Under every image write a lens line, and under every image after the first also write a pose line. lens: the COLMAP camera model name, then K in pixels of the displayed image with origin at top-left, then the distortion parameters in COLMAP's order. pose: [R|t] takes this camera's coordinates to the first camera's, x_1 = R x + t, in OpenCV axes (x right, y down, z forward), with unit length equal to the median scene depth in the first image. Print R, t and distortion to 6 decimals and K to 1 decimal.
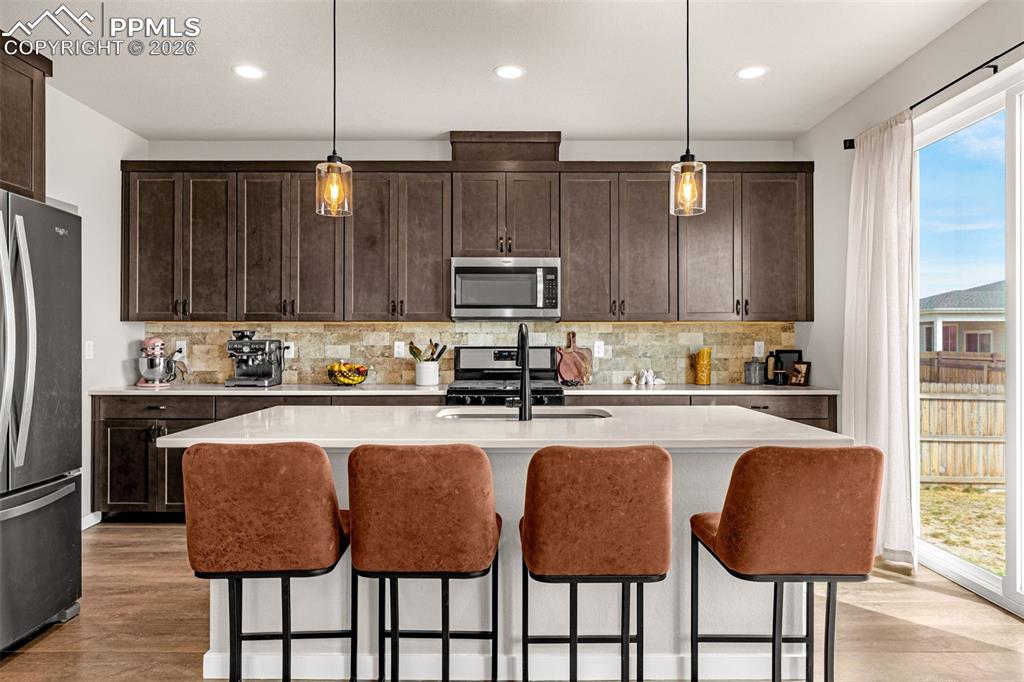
lens RADIAL K [[607.8, 0, 512.0], [0, 607.8, 342.8], [0, 0, 1]] dist [-0.001839, 0.001918]
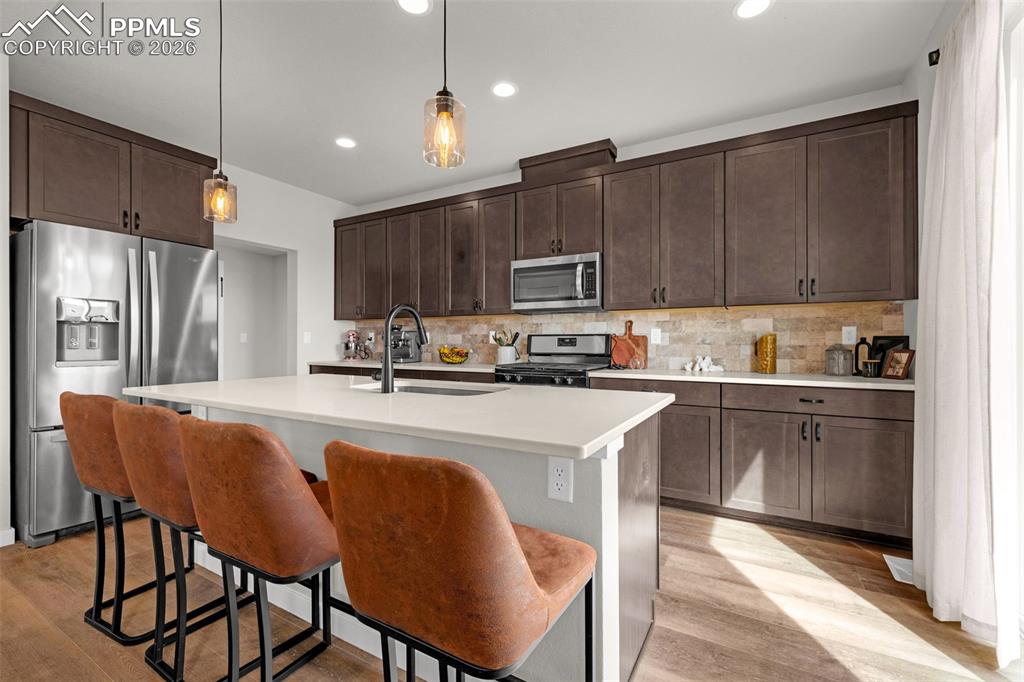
lens RADIAL K [[433.7, 0, 503.4], [0, 433.7, 338.8], [0, 0, 1]] dist [-0.003510, 0.001811]
pose [[0.861164, -0.003243, -0.508317, 0.308092], [0.003174, 0.999994, -0.001001, 0.015351], [0.508317, -0.000751, 0.861170, 0.223728]]
